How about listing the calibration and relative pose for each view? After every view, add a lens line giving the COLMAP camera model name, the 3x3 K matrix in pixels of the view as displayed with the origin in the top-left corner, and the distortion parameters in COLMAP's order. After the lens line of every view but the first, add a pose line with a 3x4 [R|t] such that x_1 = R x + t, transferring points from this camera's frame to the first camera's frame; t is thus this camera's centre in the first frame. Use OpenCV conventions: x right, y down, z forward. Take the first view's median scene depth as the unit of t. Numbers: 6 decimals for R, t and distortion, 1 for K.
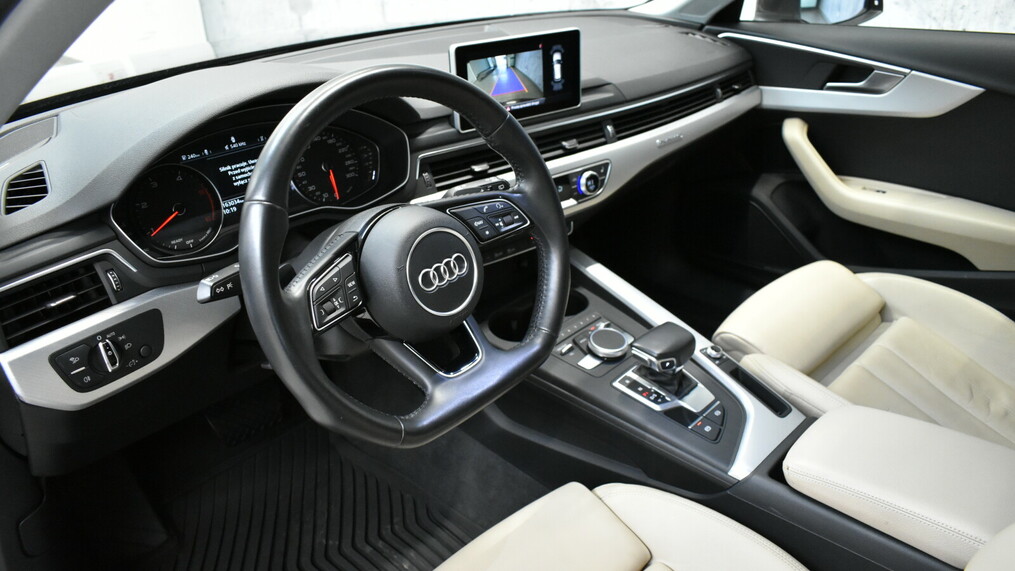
lens RADIAL K [[787.0, 0, 501.9], [0, 787.0, 284.5], [0, 0, 1]] dist [-0.021348, 0.006653]
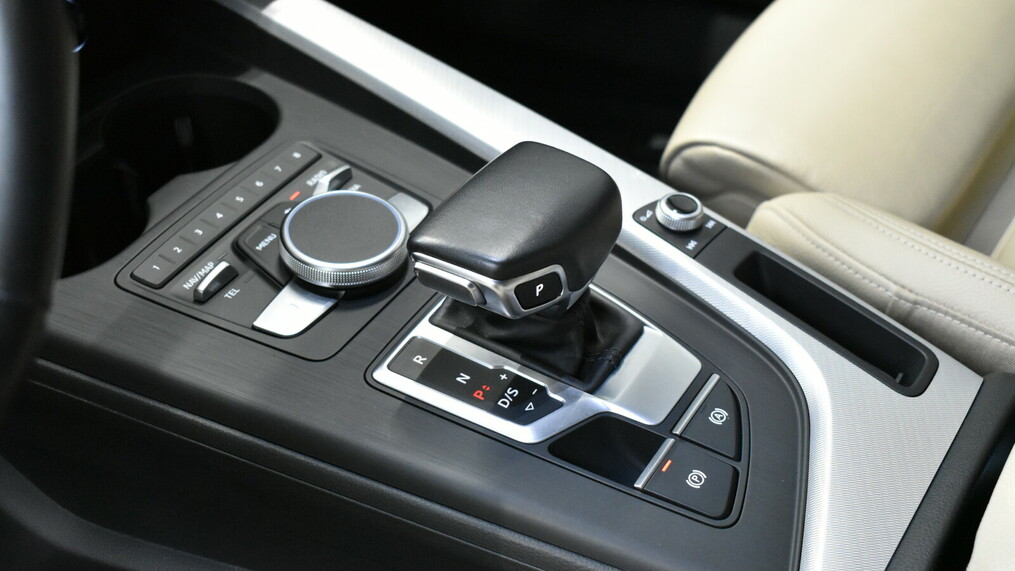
lens RADIAL K [[1455.9, 0, 509.3], [0, 1455.9, 286.0], [0, 0, 1]] dist [-0.026039, 0.000000]
pose [[0.973080, -0.163846, 0.162080, 0.105797], [0.138039, 0.977512, 0.159421, 0.011013], [-0.184556, -0.132756, 0.973815, 0.445167]]
